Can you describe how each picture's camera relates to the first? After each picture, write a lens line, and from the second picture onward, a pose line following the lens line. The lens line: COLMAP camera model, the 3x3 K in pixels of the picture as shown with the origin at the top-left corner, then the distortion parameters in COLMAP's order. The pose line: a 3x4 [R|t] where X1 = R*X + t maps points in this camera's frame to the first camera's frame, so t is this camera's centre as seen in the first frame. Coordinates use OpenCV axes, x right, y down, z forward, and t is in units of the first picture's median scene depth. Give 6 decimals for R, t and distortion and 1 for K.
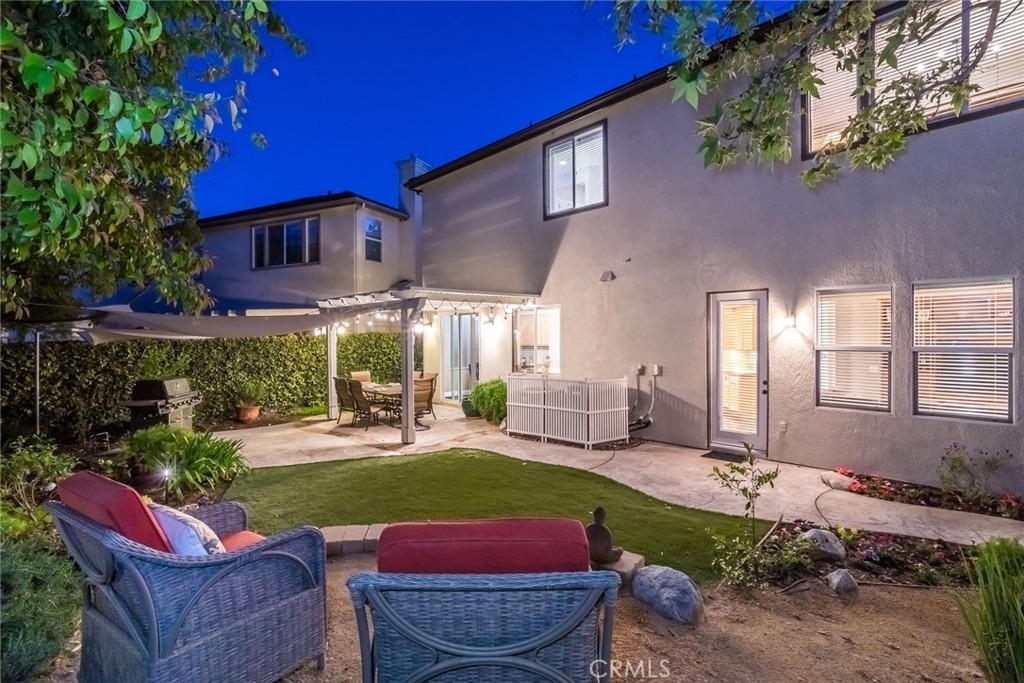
lens RADIAL K [[493.2, 0, 511.5], [0, 493.2, 346.0], [0, 0, 1]] dist [-0.040387, 0.016372]
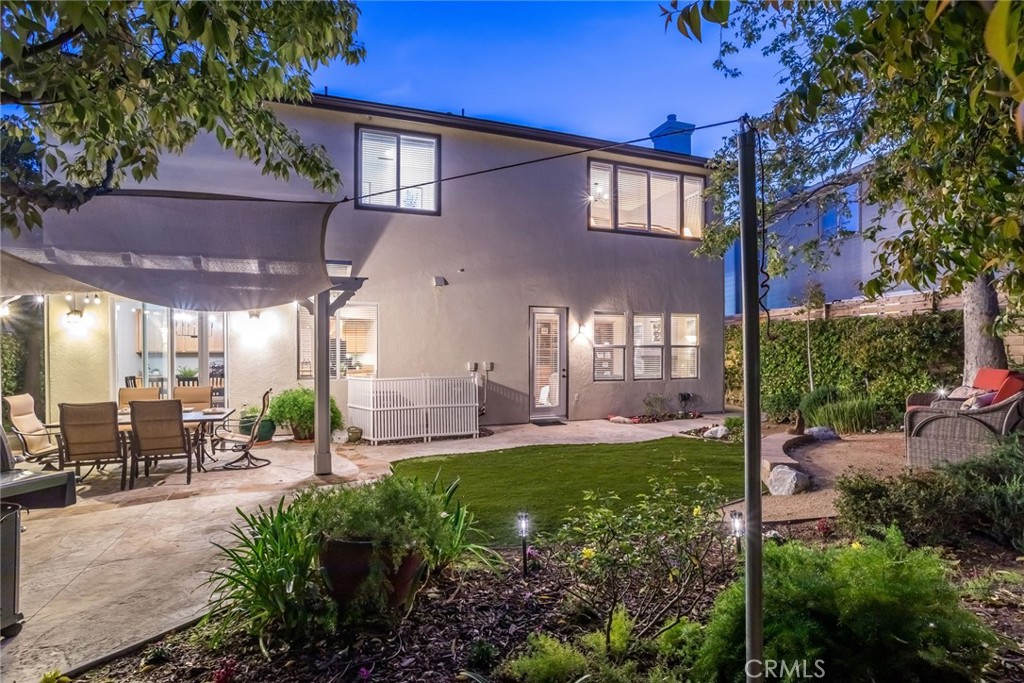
lens RADIAL K [[493.2, 0, 513.1], [0, 493.2, 354.4], [0, 0, 1]] dist [-0.040387, 0.016372]
pose [[0.391537, -0.005457, 0.920146, -0.816208], [0.005414, 0.999979, 0.003627, 0.017421], [-0.920146, 0.003562, 0.391559, 0.479090]]
